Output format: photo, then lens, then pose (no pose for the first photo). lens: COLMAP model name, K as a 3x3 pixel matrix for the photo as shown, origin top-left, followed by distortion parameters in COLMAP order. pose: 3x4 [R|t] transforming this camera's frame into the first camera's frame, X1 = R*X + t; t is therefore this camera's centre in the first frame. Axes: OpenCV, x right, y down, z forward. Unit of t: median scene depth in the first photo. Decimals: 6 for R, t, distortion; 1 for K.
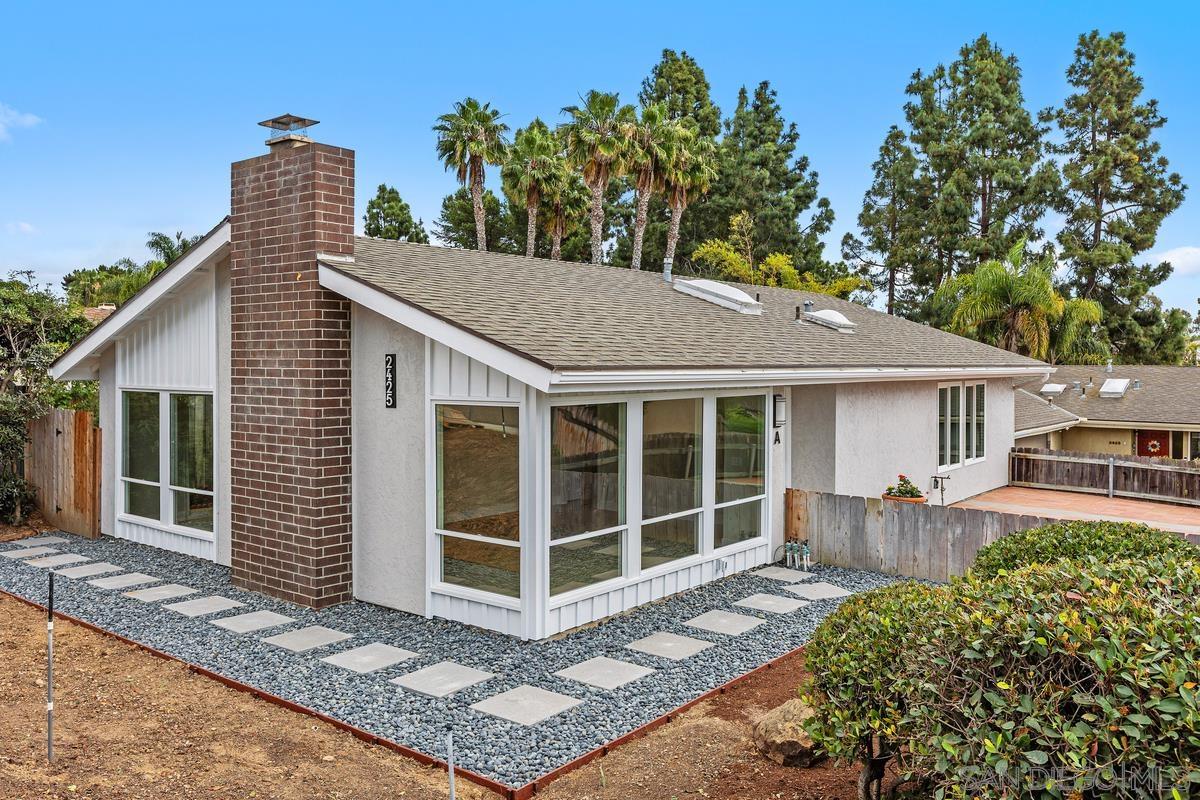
lens RADIAL K [[921.8, 0, 579.5], [0, 921.8, 362.1], [0, 0, 1]] dist [0.002314, -0.006834]
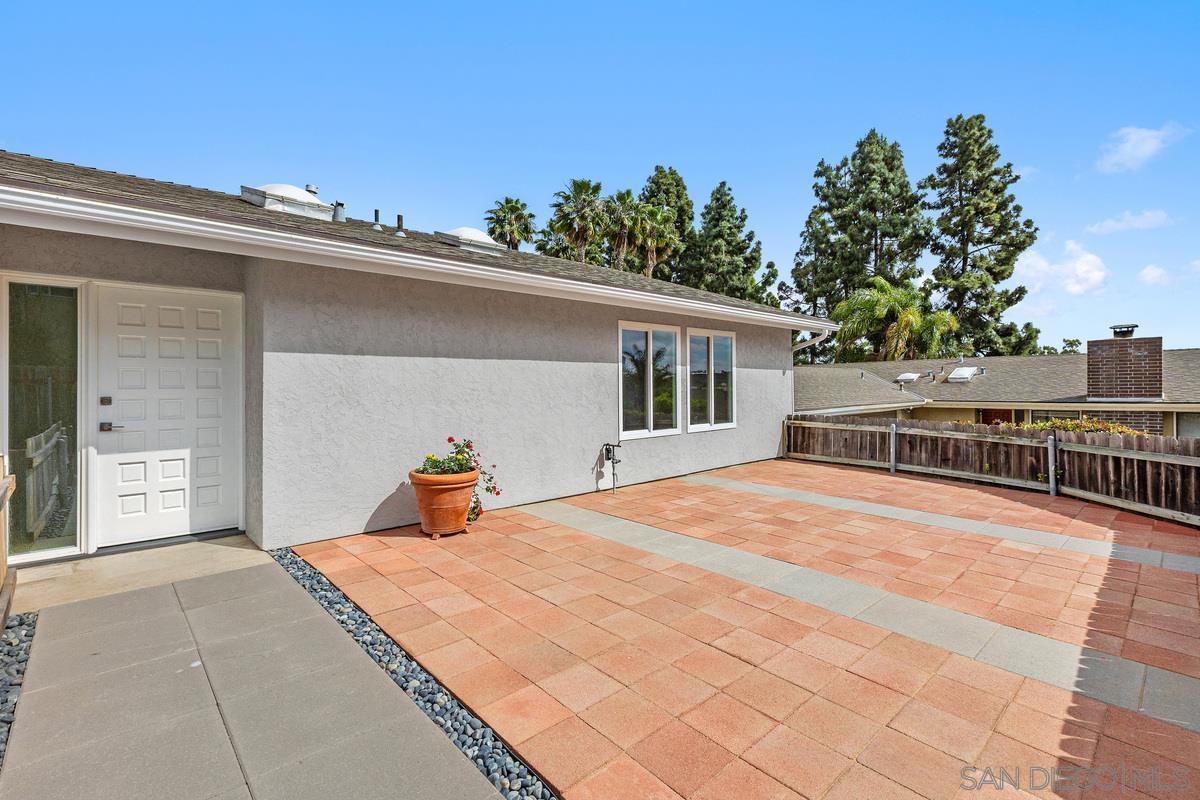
lens RADIAL K [[528.7, 0, 595.3], [0, 528.7, 381.4], [0, 0, 1]] dist [-0.000463, -0.000404]
pose [[0.990993, -0.011398, -0.133429, 0.135657], [0.010171, 0.999900, -0.009876, 0.024465], [0.133528, 0.008430, 0.991009, 0.179329]]
